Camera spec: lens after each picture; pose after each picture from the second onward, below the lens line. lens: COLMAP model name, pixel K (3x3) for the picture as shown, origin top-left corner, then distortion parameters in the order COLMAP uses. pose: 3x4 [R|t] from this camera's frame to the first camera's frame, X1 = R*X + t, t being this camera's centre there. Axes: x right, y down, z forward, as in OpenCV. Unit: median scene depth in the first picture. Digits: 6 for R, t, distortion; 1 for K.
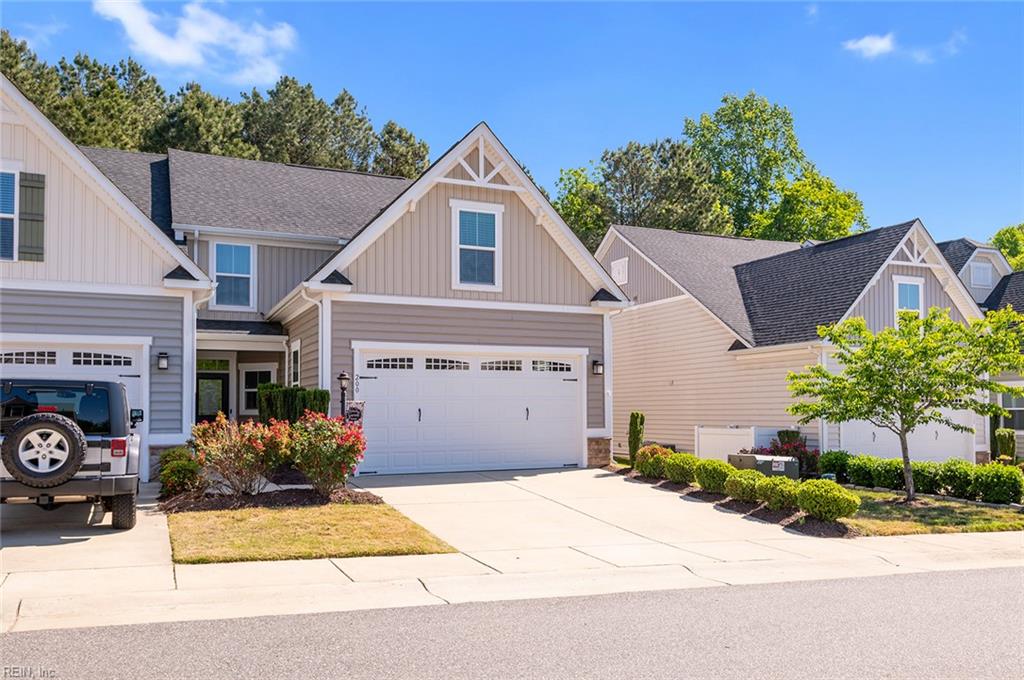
lens RADIAL K [[795.1, 0, 512.0], [0, 795.1, 340.0], [0, 0, 1]] dist [0.003181, -0.000970]
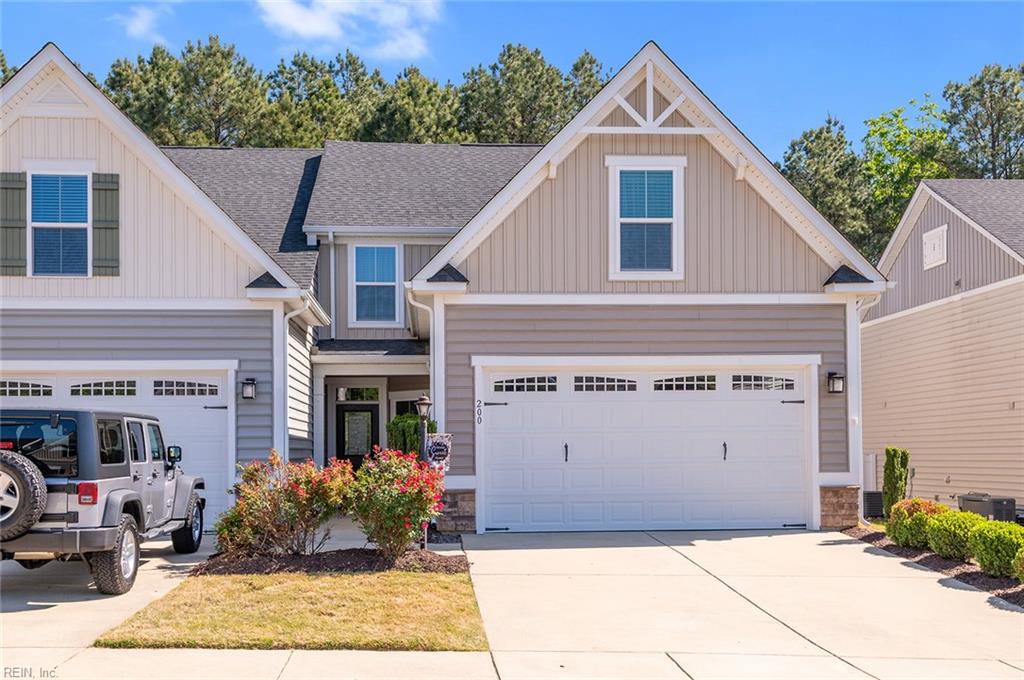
lens RADIAL K [[961.0, 0, 511.9], [0, 961.0, 396.5], [0, 0, 1]] dist [0.060519, -0.018874]
pose [[0.937374, -0.024553, -0.347457, 0.142440], [0.035167, 0.999087, 0.024272, 0.017548], [0.346544, -0.034970, 0.937382, 0.139767]]
